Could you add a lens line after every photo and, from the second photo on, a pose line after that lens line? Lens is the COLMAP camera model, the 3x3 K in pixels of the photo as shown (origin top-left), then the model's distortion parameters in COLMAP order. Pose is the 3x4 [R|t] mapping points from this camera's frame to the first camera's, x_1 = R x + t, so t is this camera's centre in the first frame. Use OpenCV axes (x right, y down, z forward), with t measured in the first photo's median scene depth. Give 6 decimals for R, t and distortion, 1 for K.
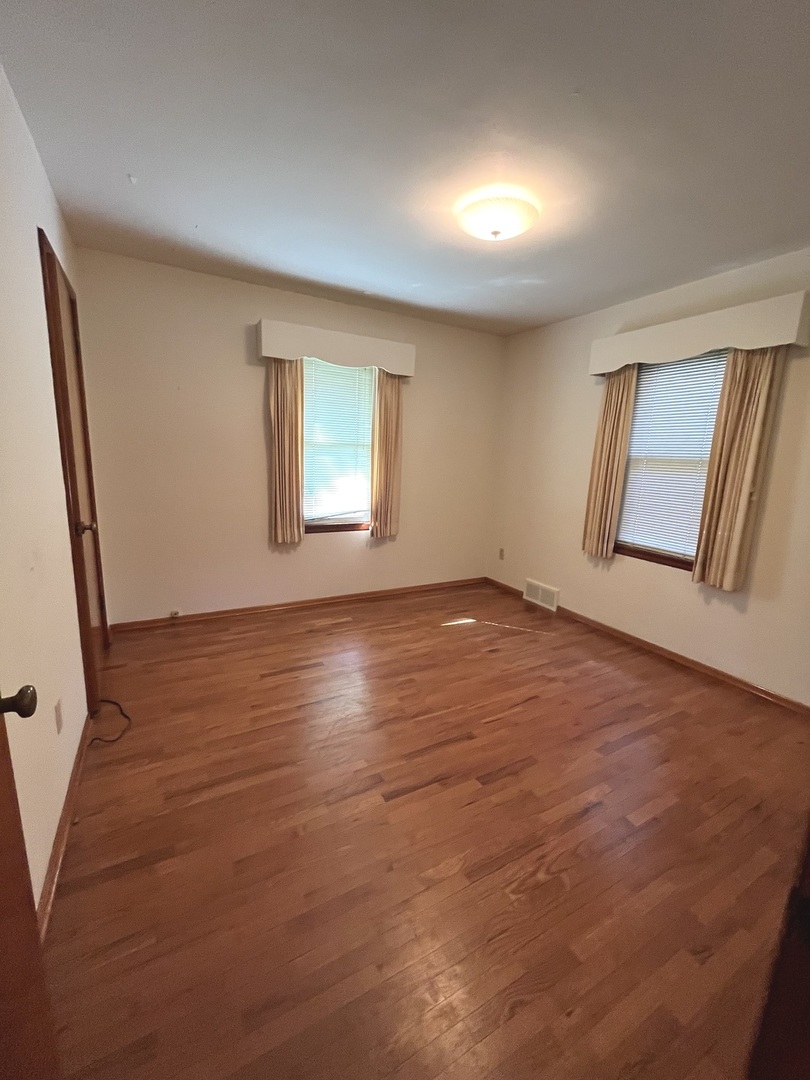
lens RADIAL K [[435.9, 0, 400.4], [0, 435.9, 539.7], [0, 0, 1]] dist [-0.004196, -0.000251]
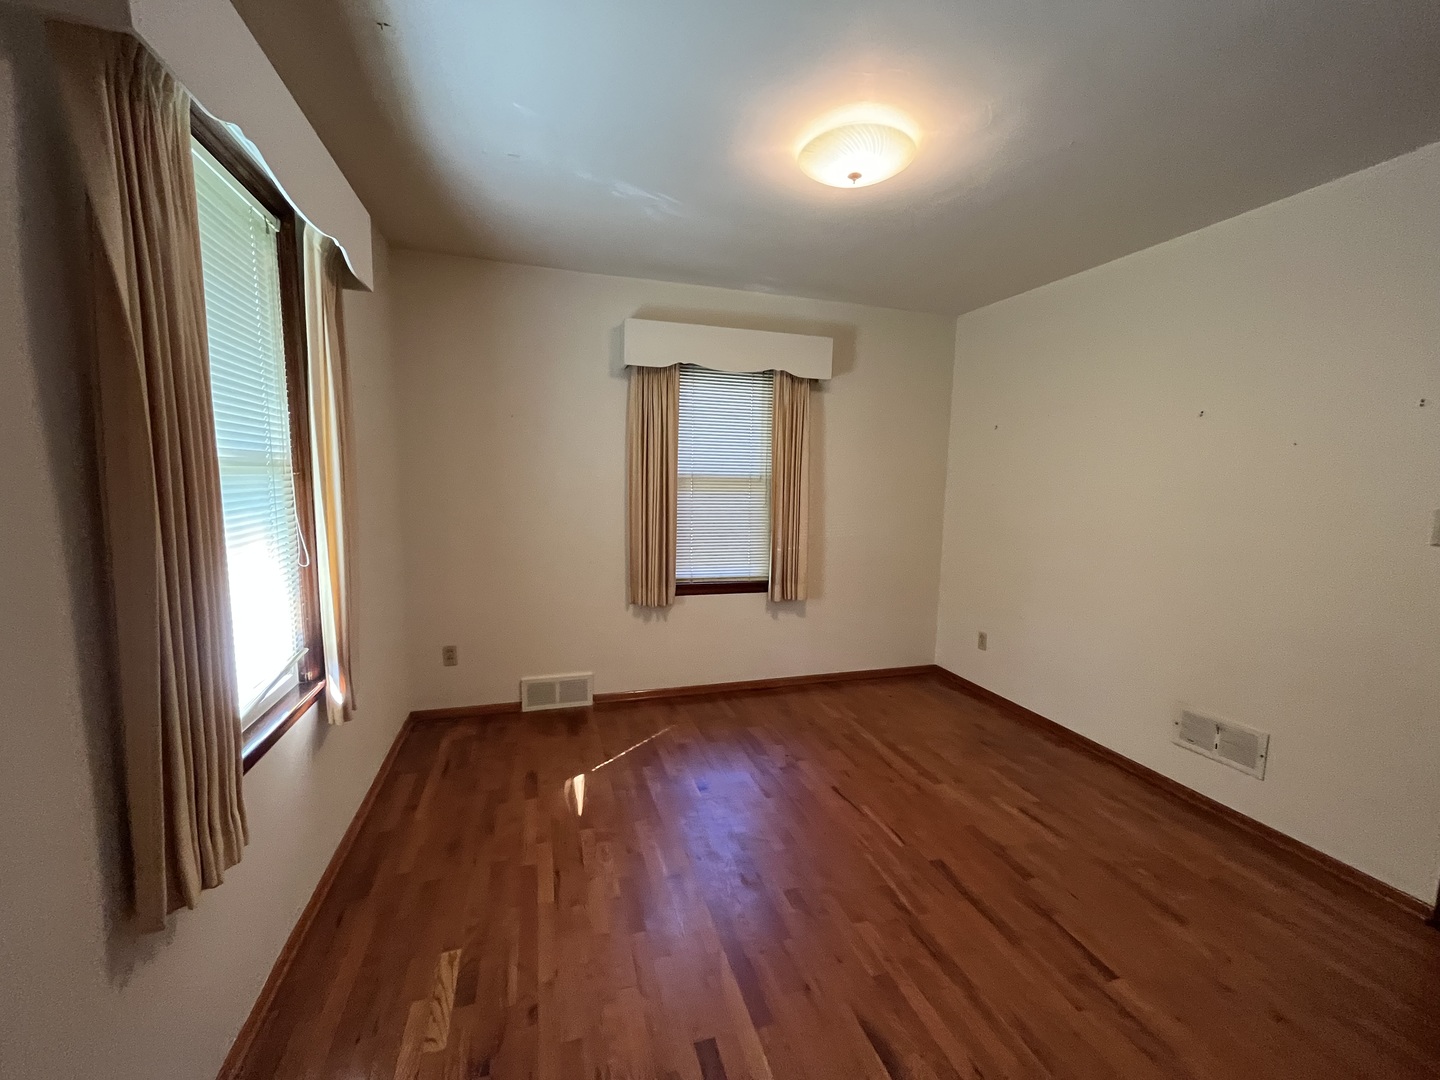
lens RADIAL K [[581.3, 0, 718.2], [0, 581.3, 544.8], [0, 0, 1]] dist [-0.004196, -0.000251]
pose [[0.201550, -0.150257, 0.967885, -0.509941], [0.178549, 0.977243, 0.114529, -0.169933], [-0.963067, 0.149731, 0.223791, 0.681281]]
